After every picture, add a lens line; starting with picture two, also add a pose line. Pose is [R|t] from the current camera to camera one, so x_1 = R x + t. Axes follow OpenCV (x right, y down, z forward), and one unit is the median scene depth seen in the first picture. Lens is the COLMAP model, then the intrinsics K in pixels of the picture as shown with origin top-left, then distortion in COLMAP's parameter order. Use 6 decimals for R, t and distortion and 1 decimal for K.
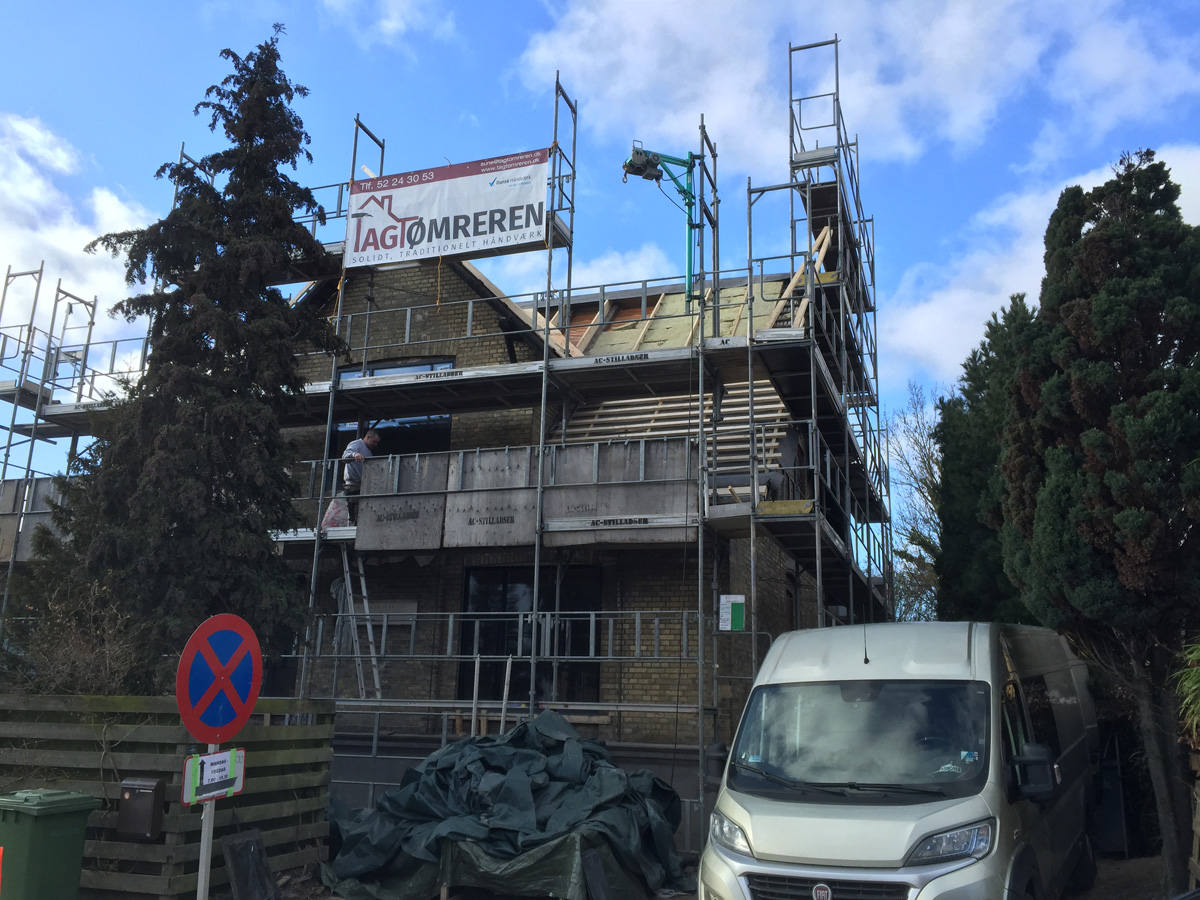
lens RADIAL K [[986.3, 0, 605.1], [0, 986.3, 457.7], [0, 0, 1]] dist [-0.004638, 0.134858]
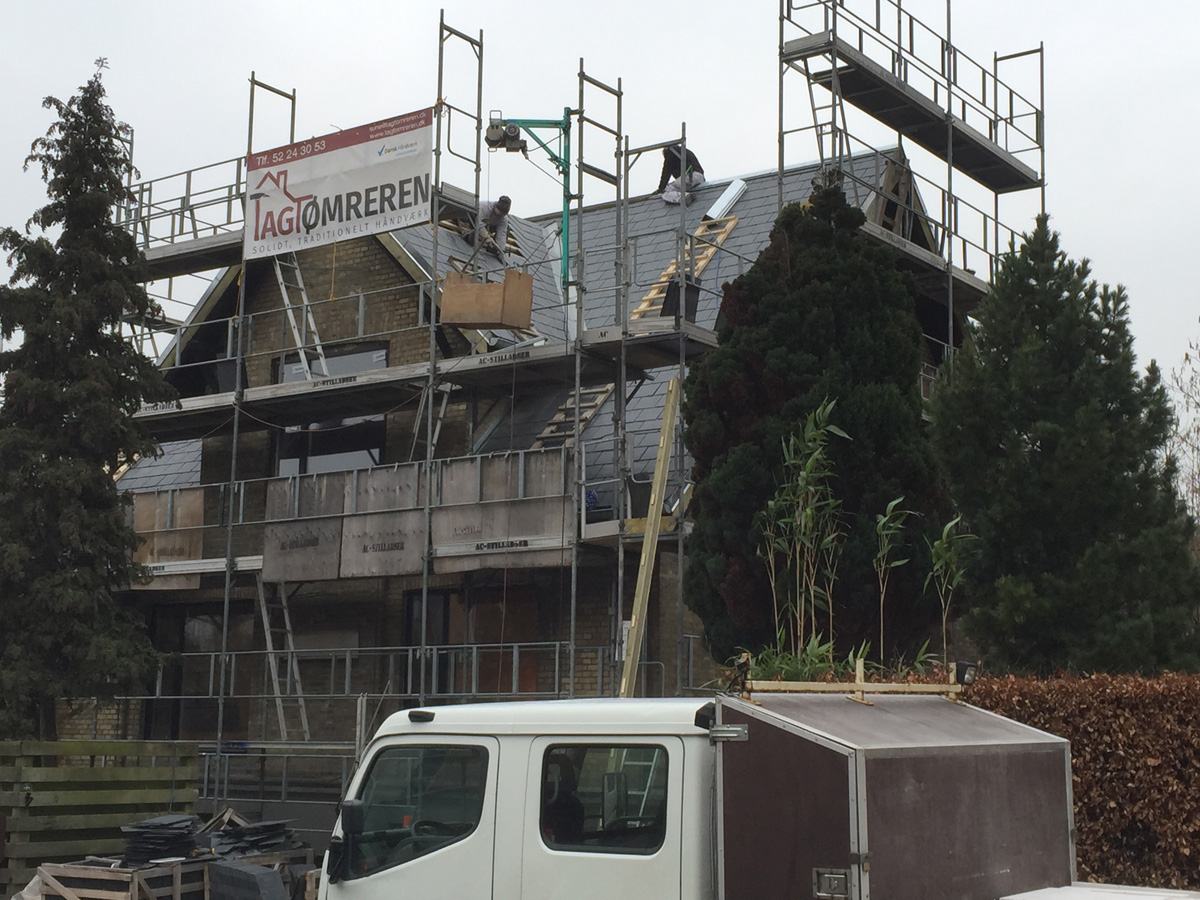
lens RADIAL K [[1782.6, 0, 598.4], [0, 1782.6, 448.7], [0, 0, 1]] dist [0.077608, 0.021118]
pose [[0.954415, -0.056718, -0.293044, 0.556711], [0.078428, 0.994936, 0.062865, -0.112942], [0.287994, -0.082982, 0.954030, -0.500031]]
